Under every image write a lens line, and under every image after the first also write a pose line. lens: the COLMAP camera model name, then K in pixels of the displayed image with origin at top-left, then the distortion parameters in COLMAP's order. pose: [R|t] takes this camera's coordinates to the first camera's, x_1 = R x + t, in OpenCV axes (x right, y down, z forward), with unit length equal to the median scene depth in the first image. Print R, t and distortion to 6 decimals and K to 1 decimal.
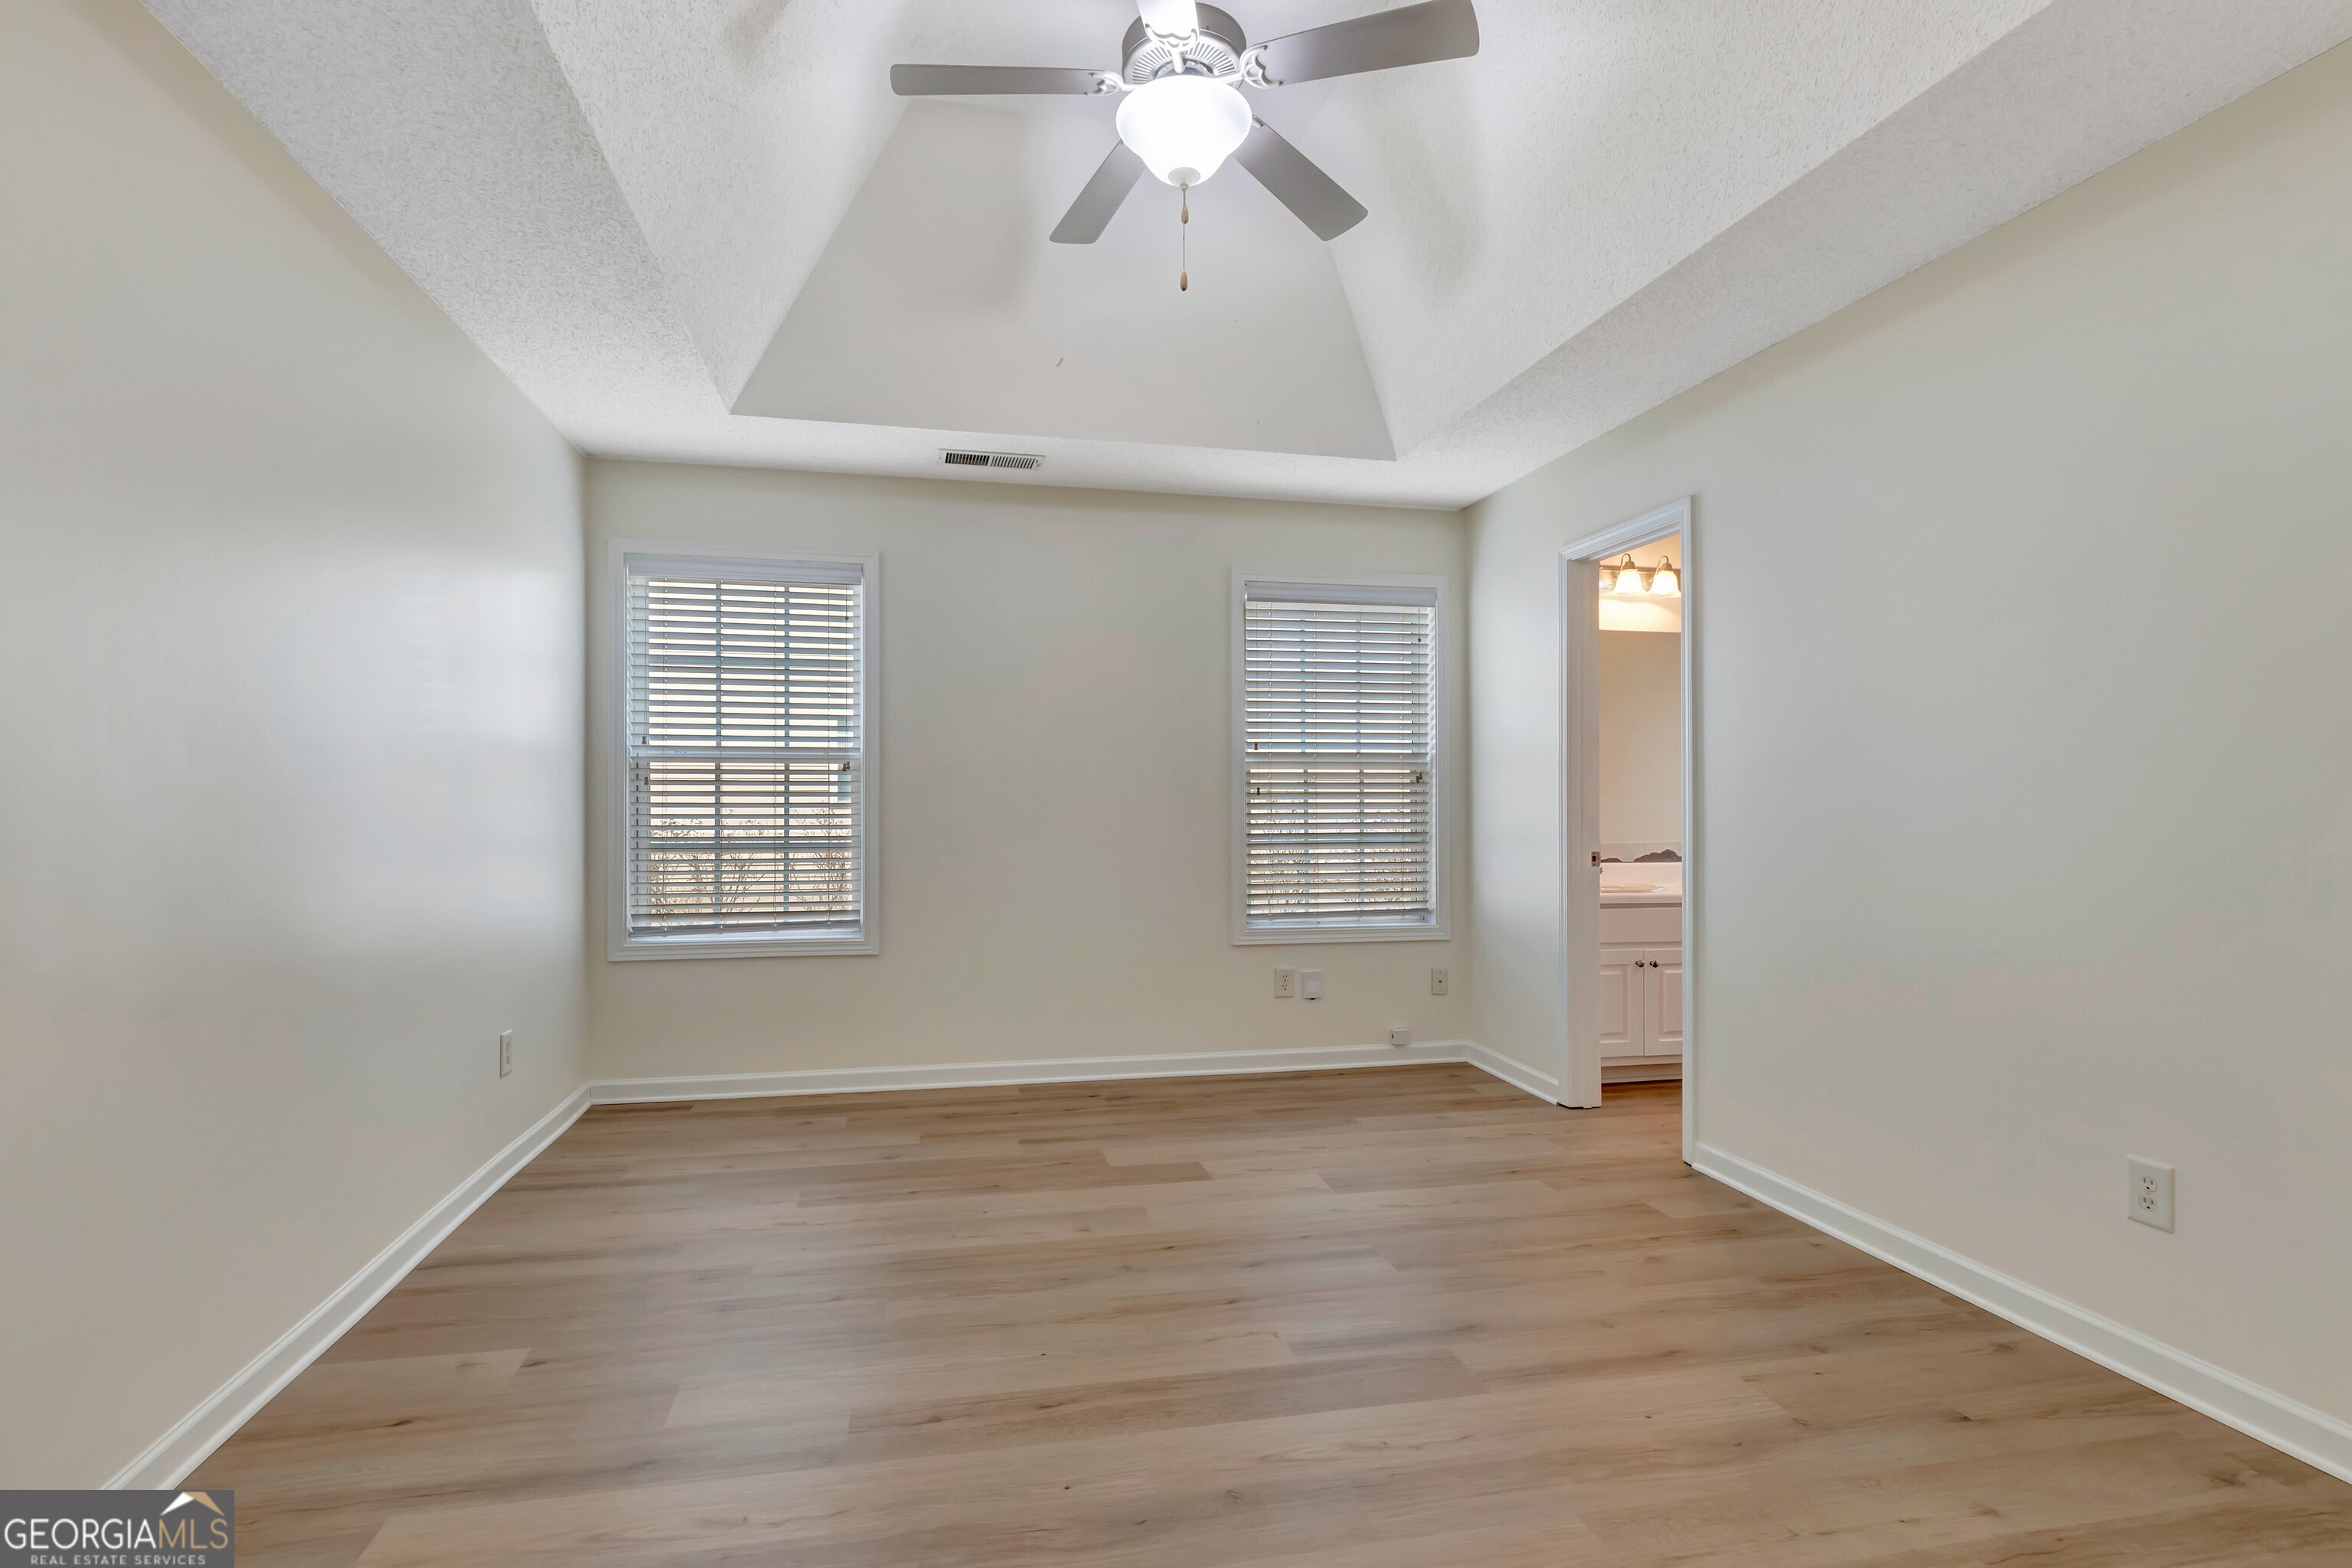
lens RADIAL K [[1116.0, 0, 1167.1], [0, 1116.0, 802.7], [0, 0, 1]] dist [0.000381, -0.000043]
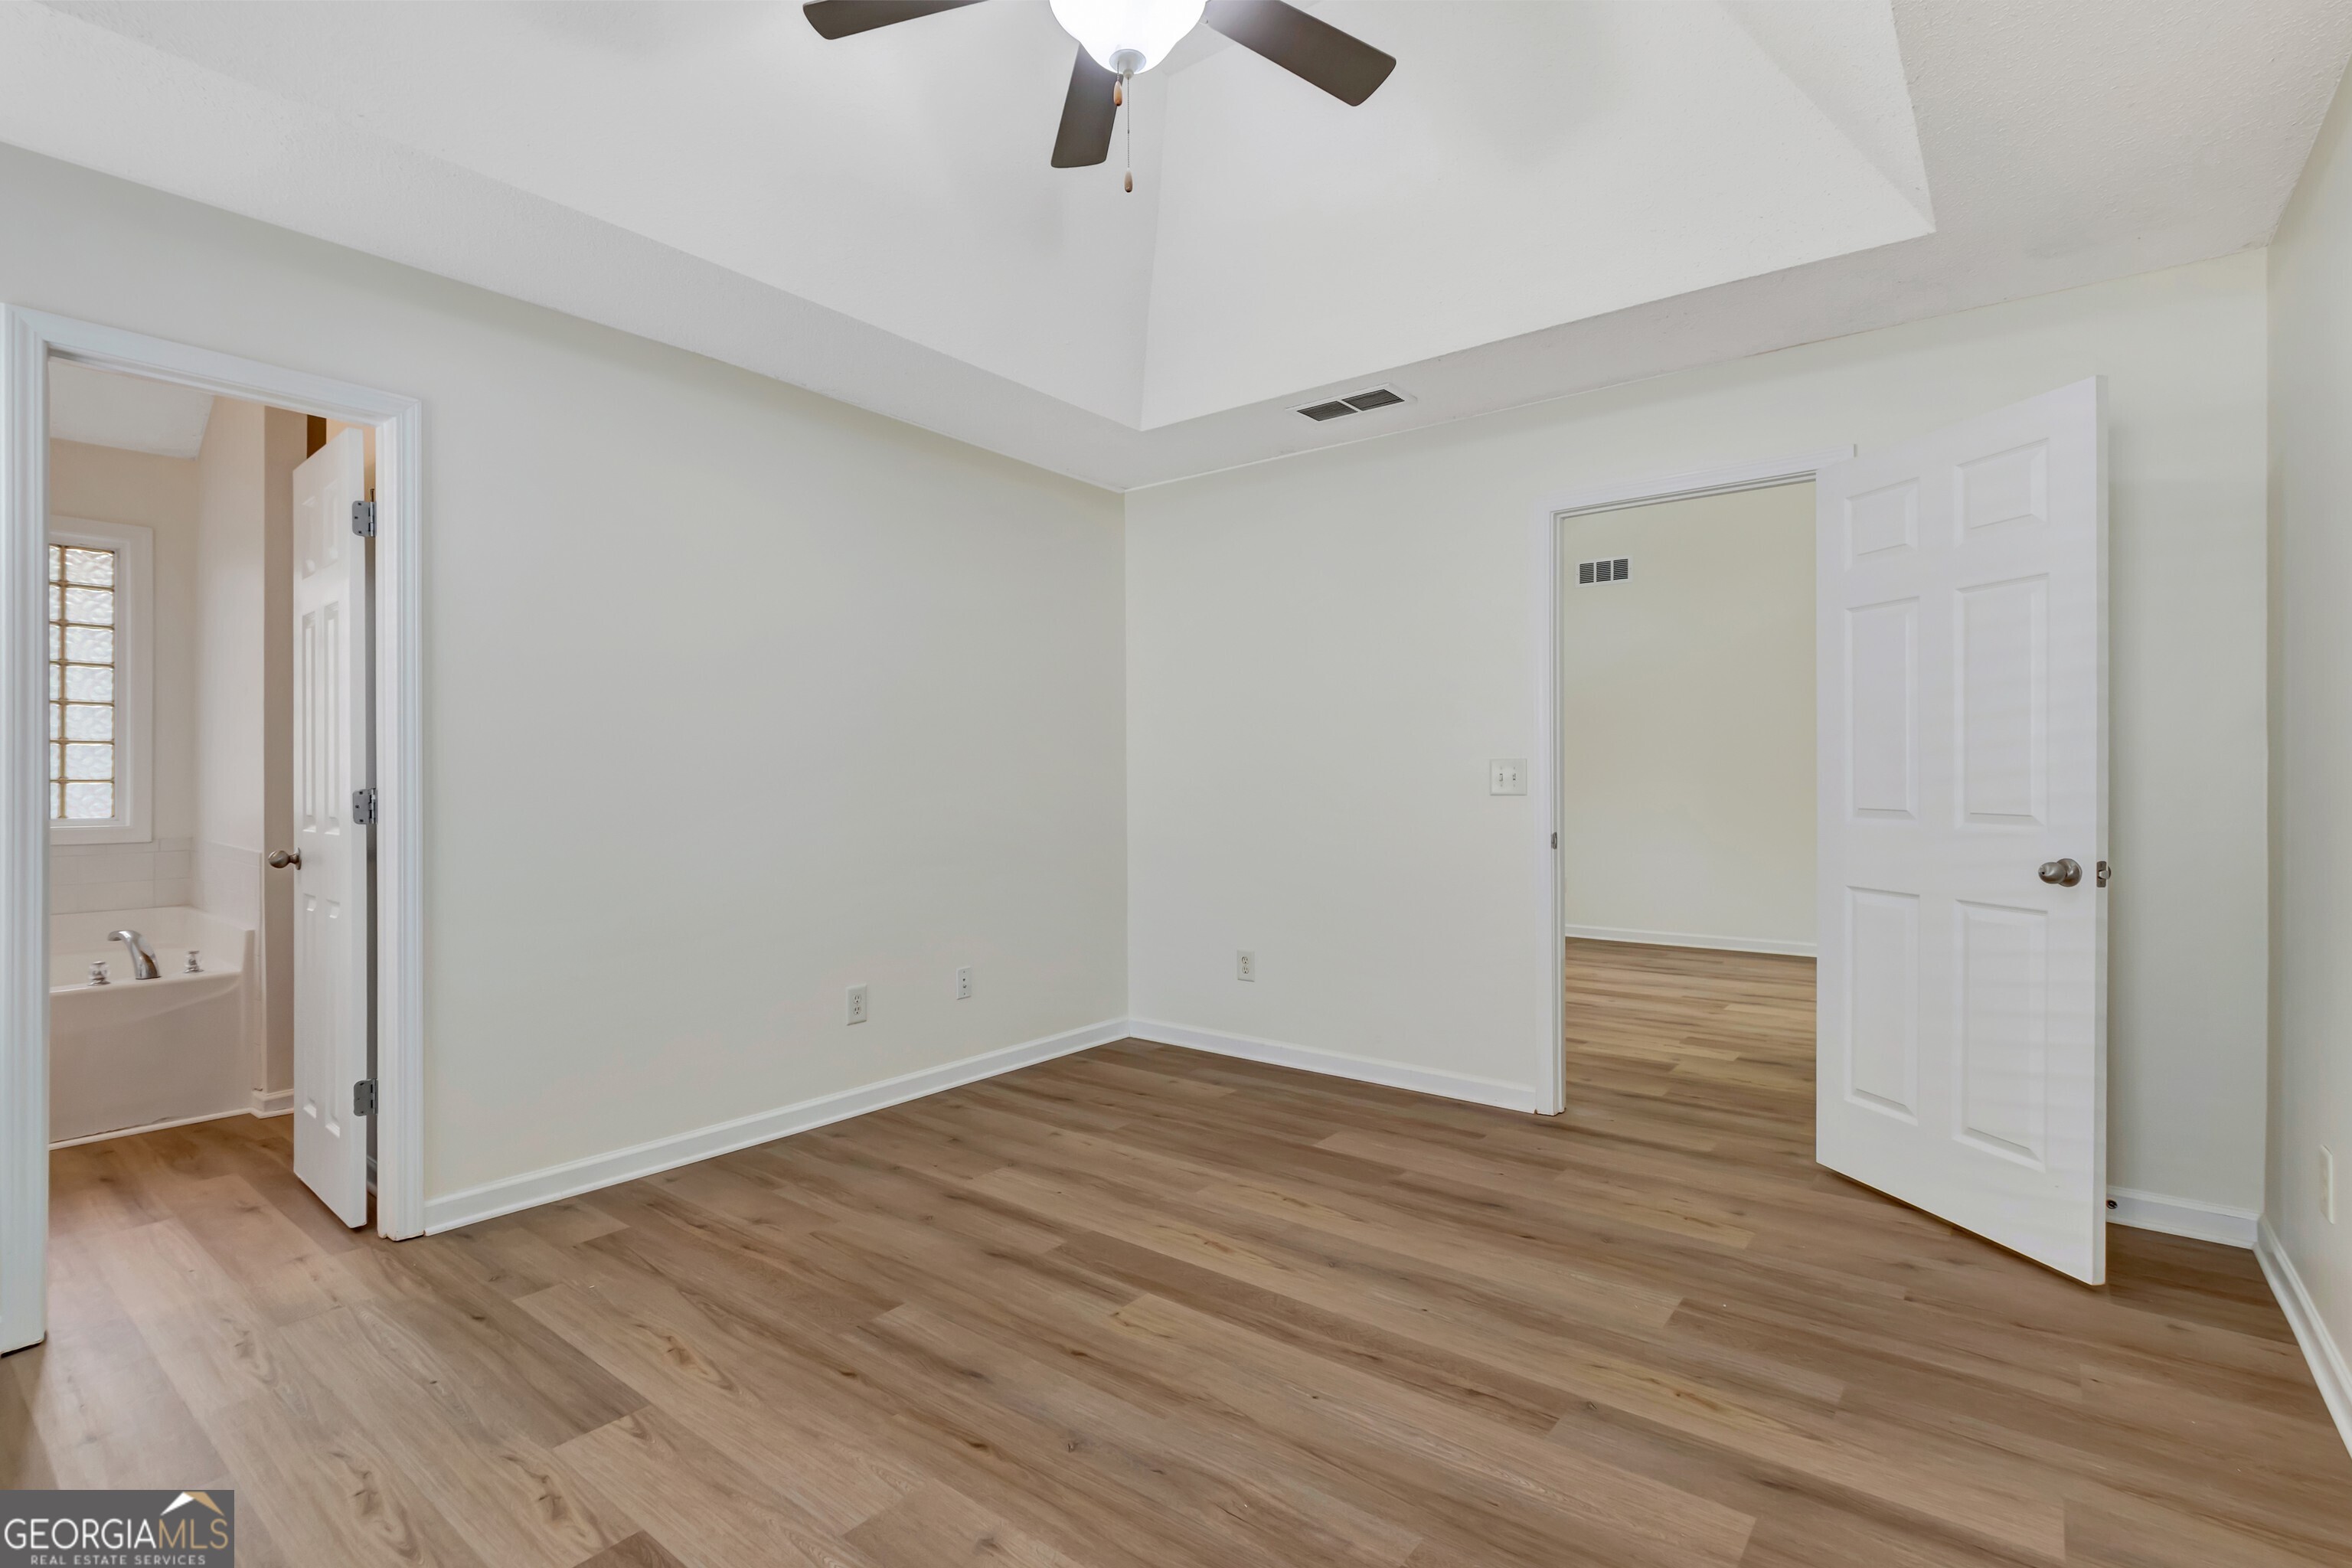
lens RADIAL K [[1105.7, 0, 1137.0], [0, 1105.7, 793.3], [0, 0, 1]] dist [0.004356, -0.011519]
pose [[-0.620223, -0.008380, 0.784380, -0.701540], [0.003584, 0.999902, 0.013517, -0.001976], [-0.784417, 0.011195, -0.620133, 1.629006]]
